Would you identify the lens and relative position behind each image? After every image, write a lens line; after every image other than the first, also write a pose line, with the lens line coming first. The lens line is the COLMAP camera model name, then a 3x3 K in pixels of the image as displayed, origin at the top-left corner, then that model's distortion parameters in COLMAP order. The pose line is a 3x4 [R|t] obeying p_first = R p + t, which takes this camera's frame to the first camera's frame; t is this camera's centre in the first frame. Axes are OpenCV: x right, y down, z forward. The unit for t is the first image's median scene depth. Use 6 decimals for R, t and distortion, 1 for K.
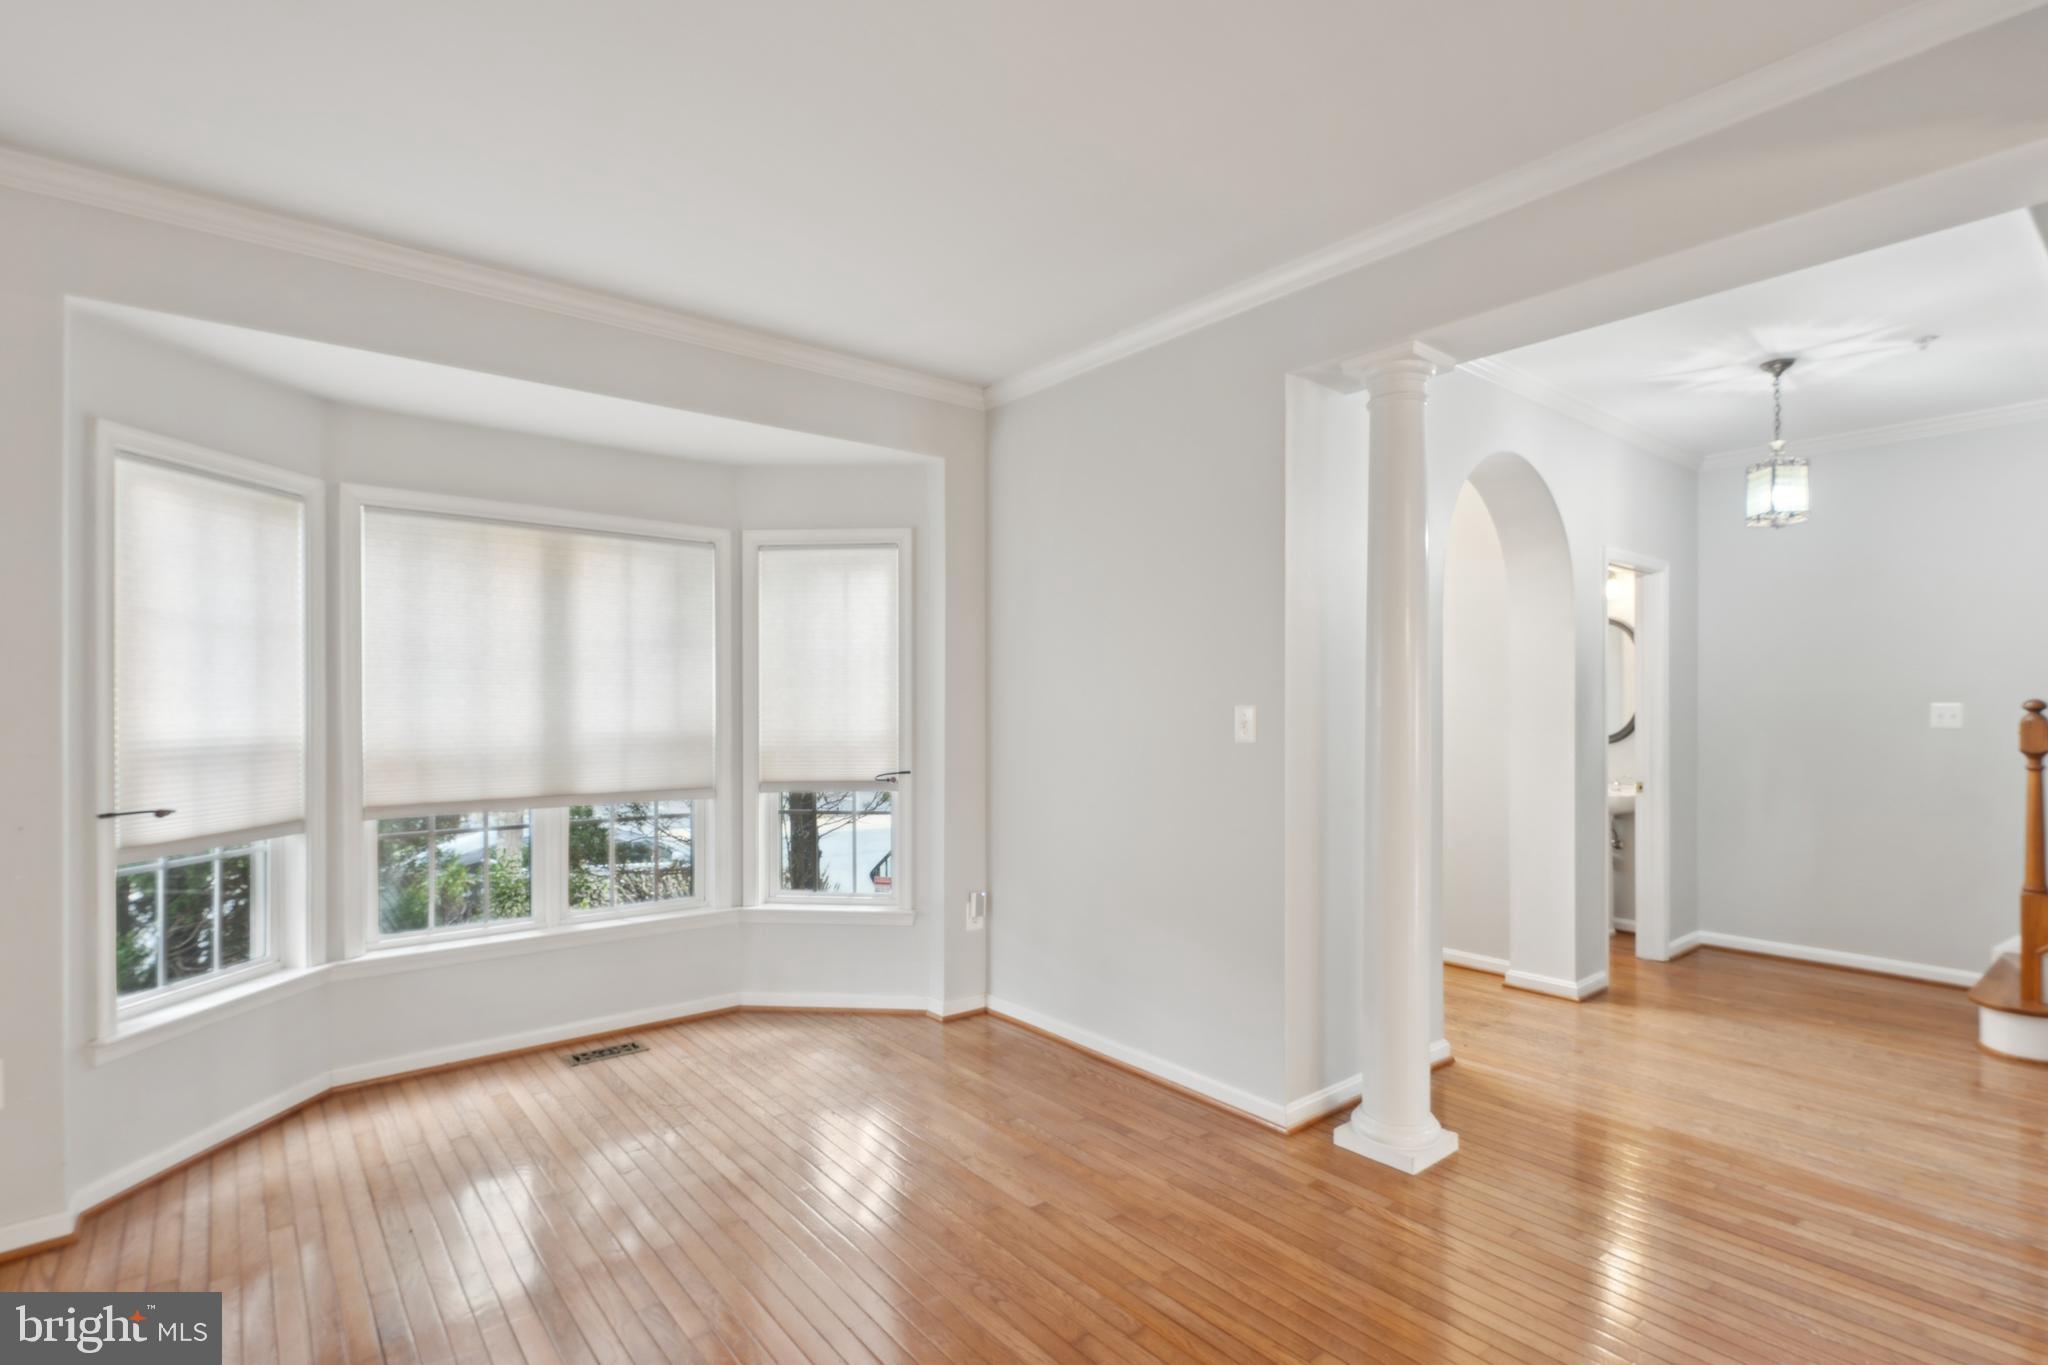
lens RADIAL K [[980.5, 0, 1020.9], [0, 980.5, 686.7], [0, 0, 1]] dist [0.000119, -0.001197]
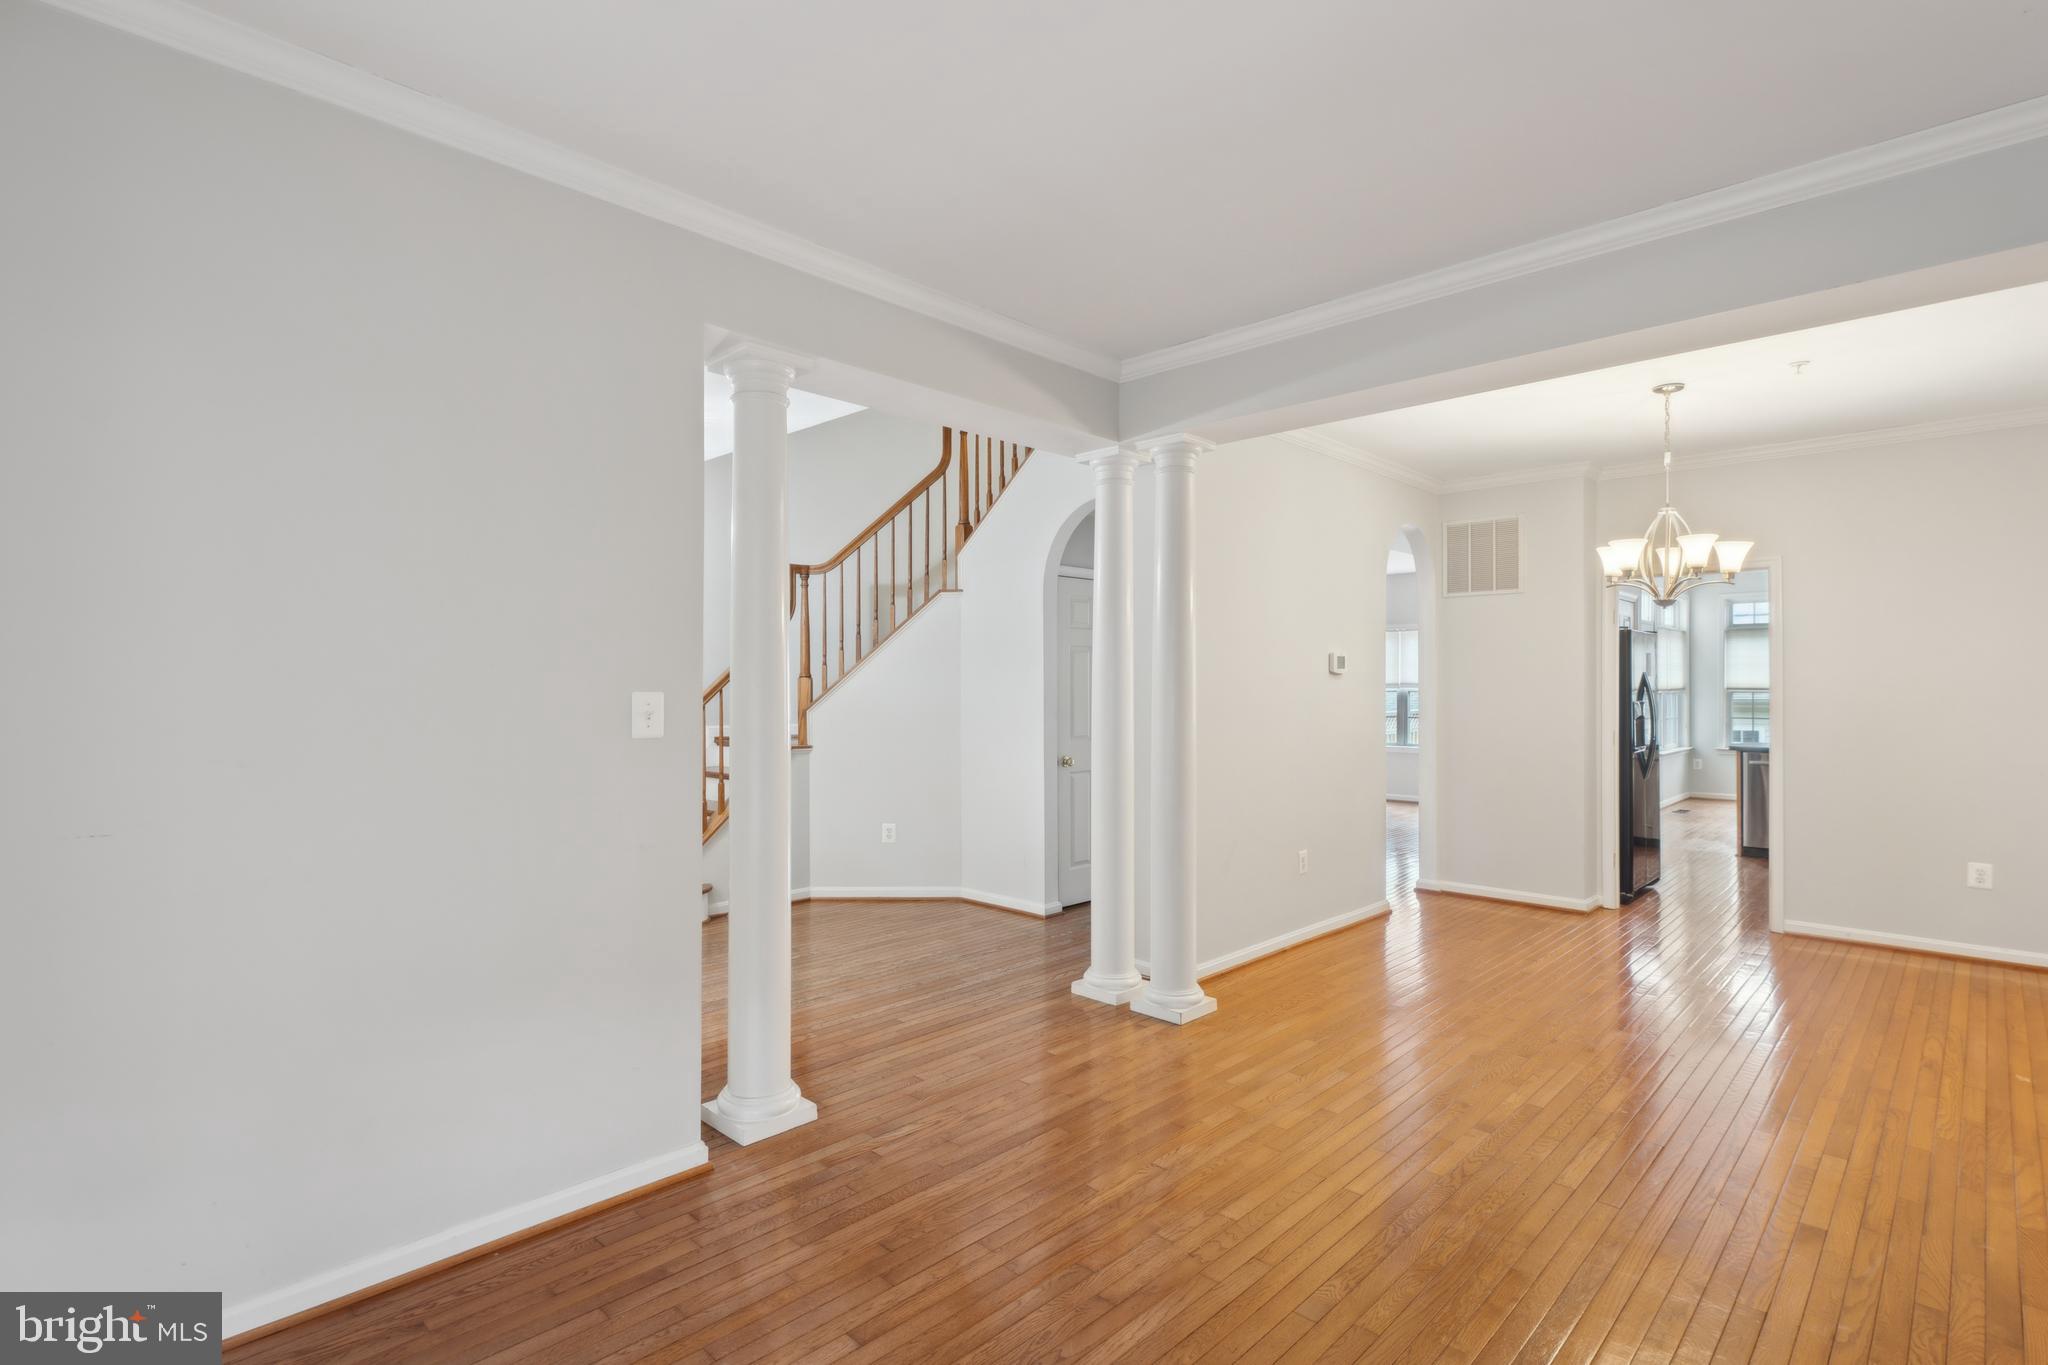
lens RADIAL K [[980.5, 0, 1020.9], [0, 980.5, 686.7], [0, 0, 1]] dist [0.000119, -0.001197]
pose [[-0.105205, 0.001138, 0.994450, -0.541724], [-0.014764, 0.999887, -0.002706, 0.010675], [-0.994341, -0.014966, -0.105176, 0.679055]]
